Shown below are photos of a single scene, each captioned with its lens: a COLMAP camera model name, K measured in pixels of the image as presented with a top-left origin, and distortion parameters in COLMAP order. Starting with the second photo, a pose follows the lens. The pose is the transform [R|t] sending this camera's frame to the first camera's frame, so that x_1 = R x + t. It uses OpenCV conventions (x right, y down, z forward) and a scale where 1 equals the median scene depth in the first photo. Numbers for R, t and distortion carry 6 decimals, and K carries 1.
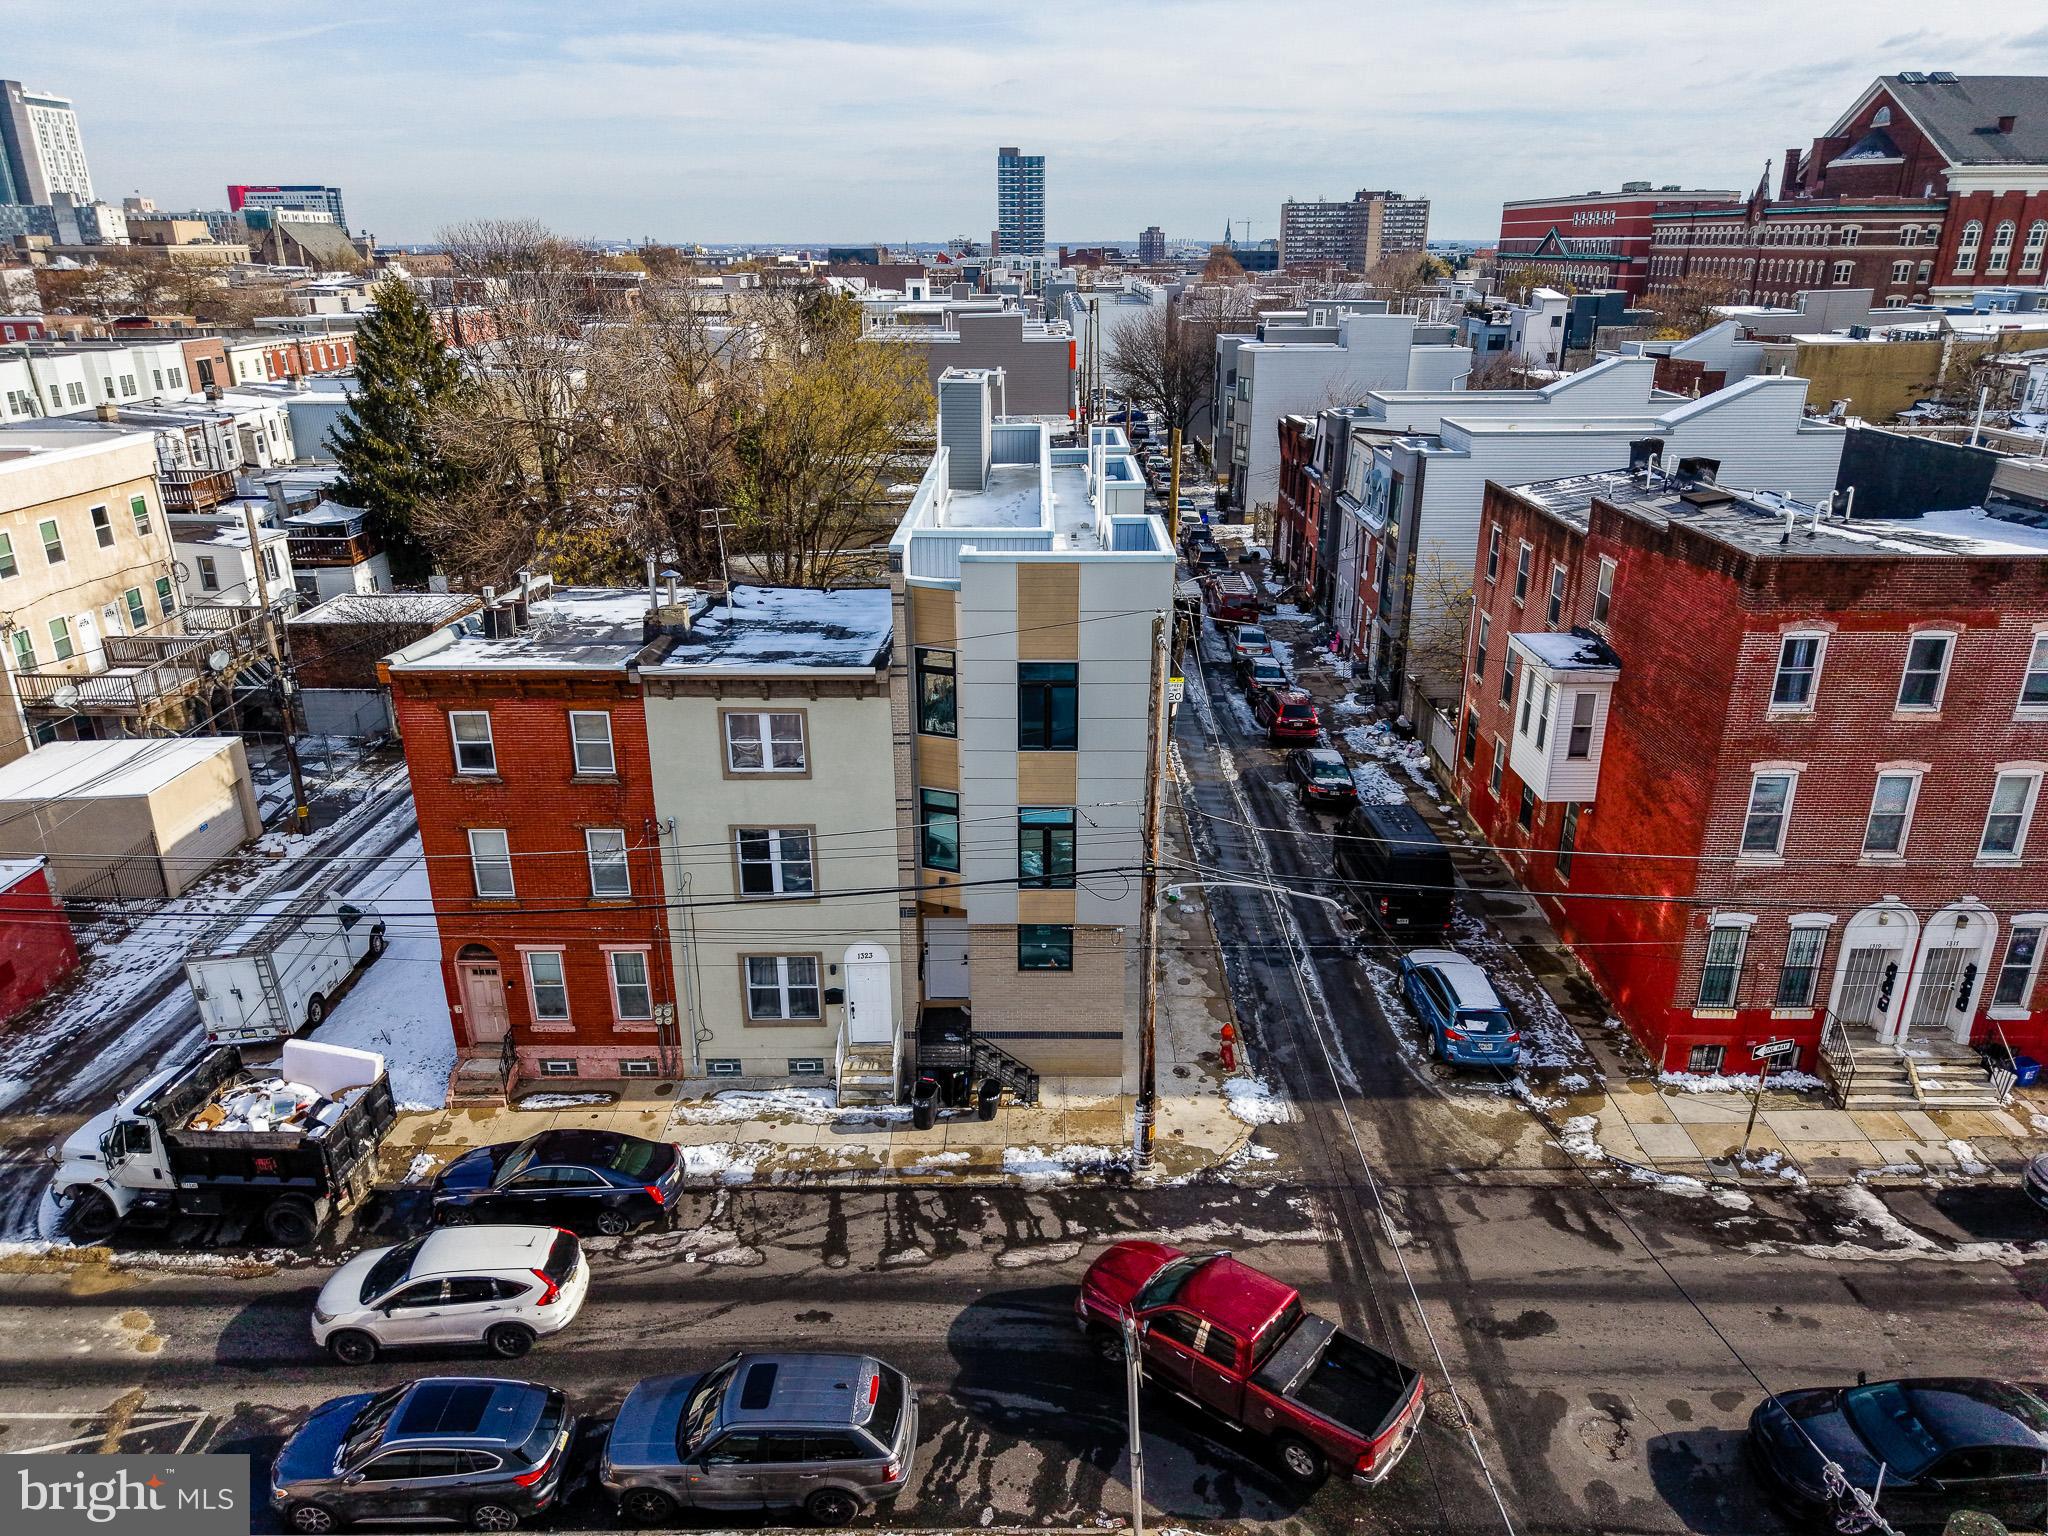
lens RADIAL K [[1379.9, 0, 1021.6], [0, 1379.9, 754.7], [0, 0, 1]] dist [0.033171, -0.020713]
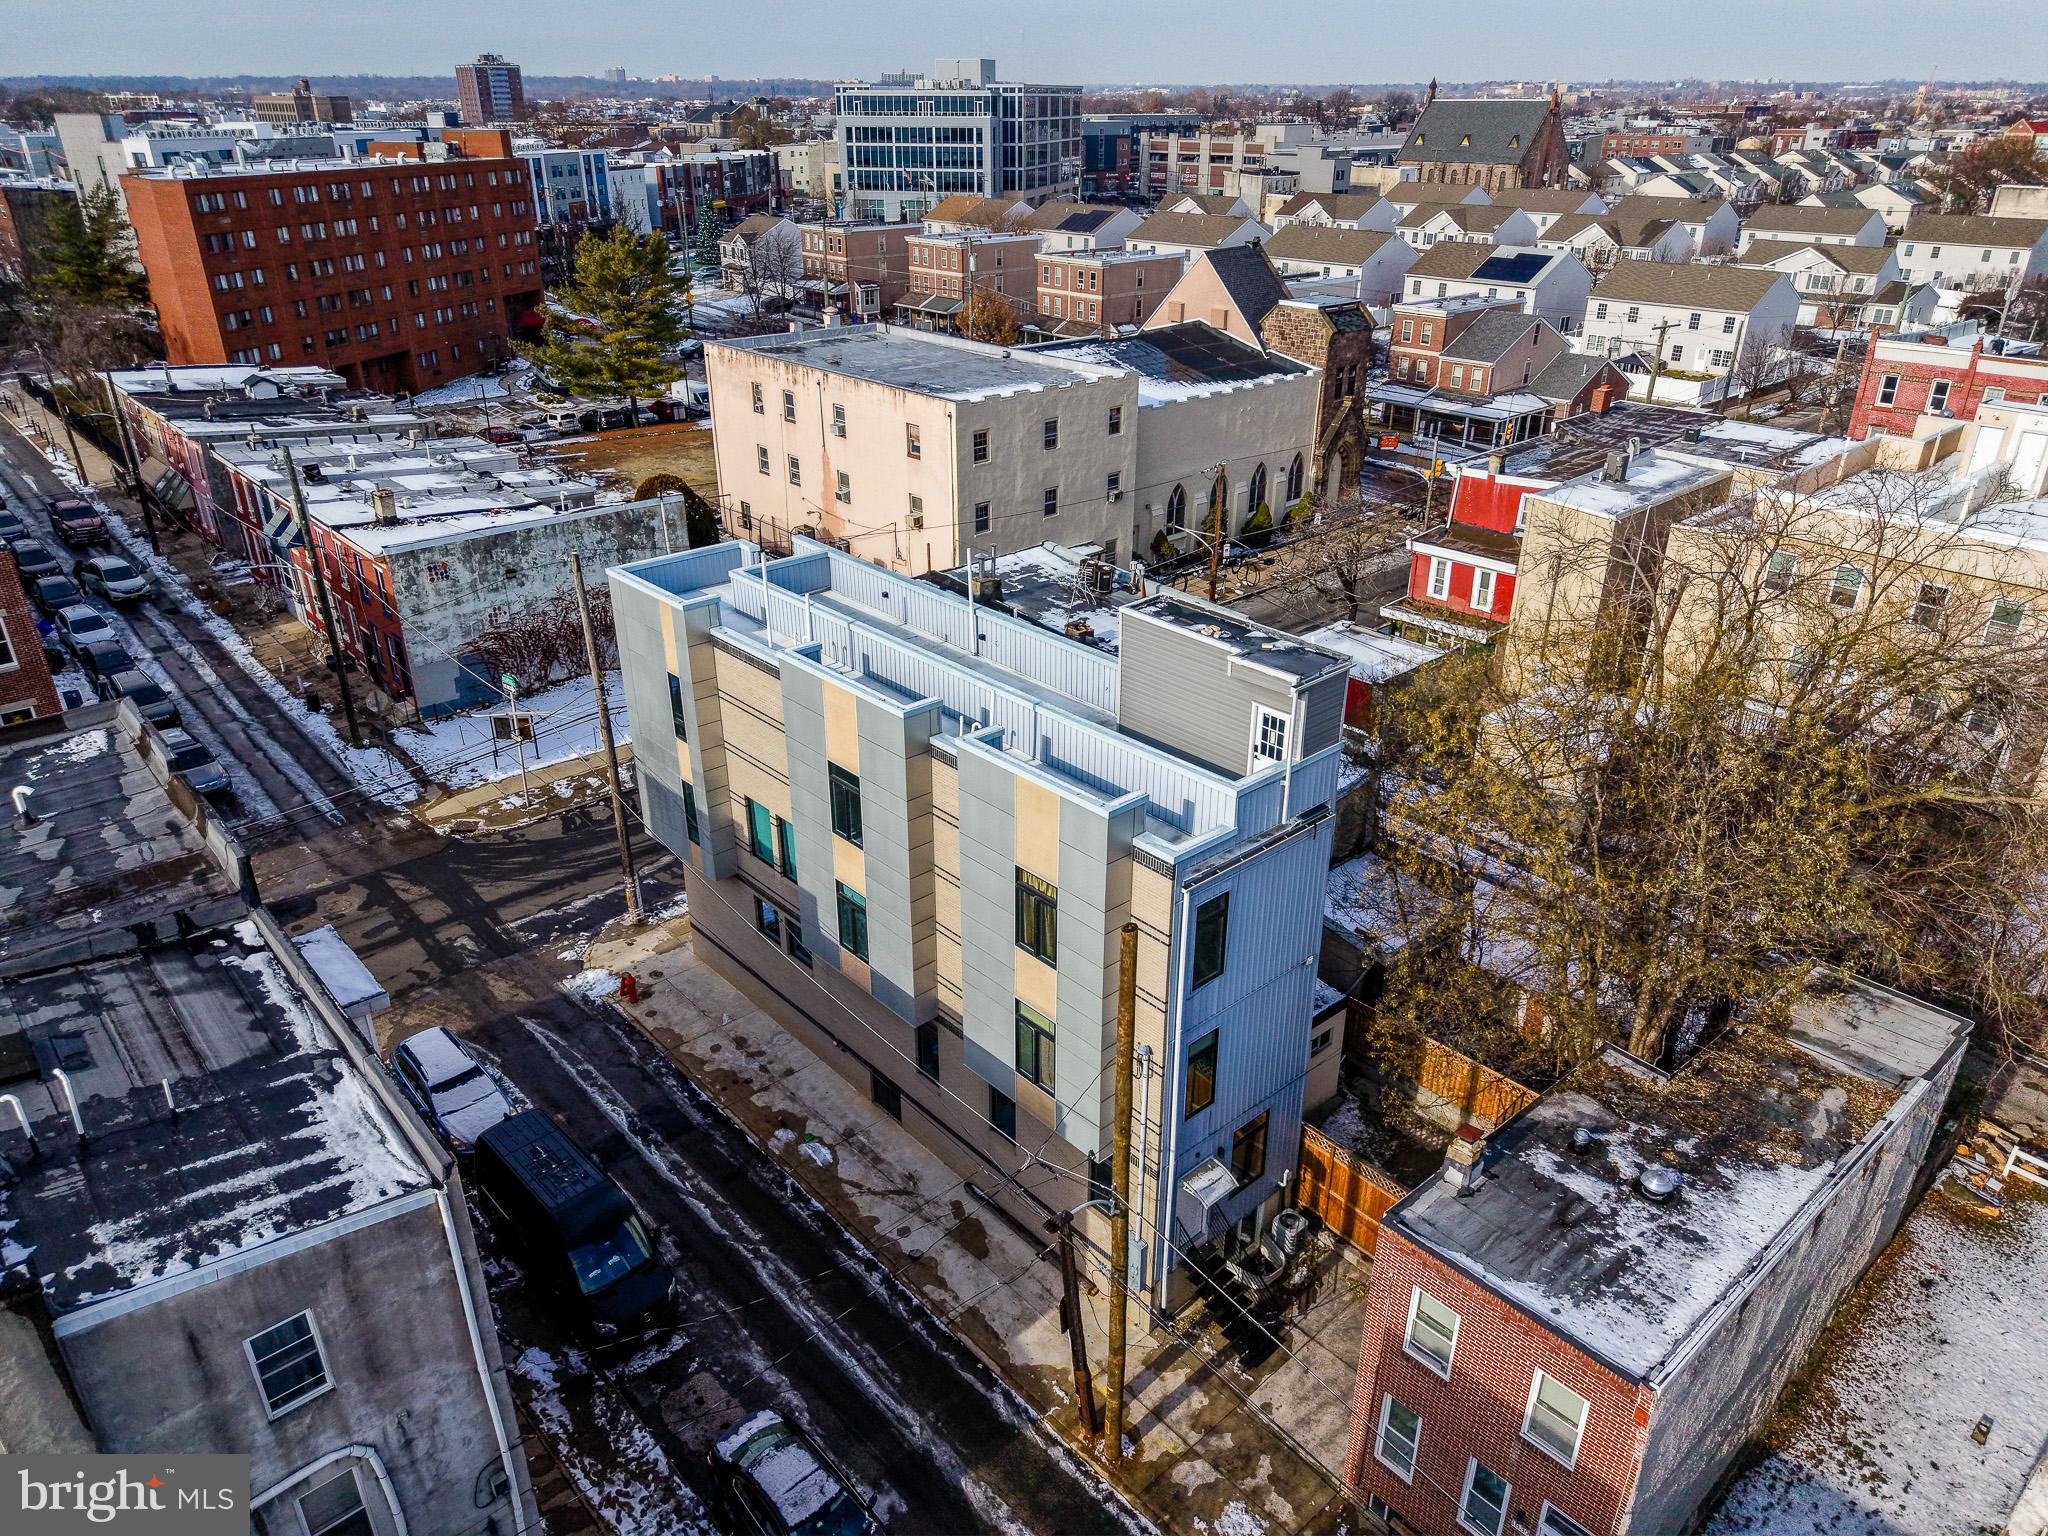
lens RADIAL K [[1380.4, 0, 1036.6], [0, 1380.4, 768.4], [0, 0, 1]] dist [0.048942, -0.057947]
pose [[-0.732975, 0.300081, -0.610491, 0.613374], [-0.236563, 0.728987, 0.642352, -0.866464], [0.637798, 0.615248, -0.463341, 1.774649]]
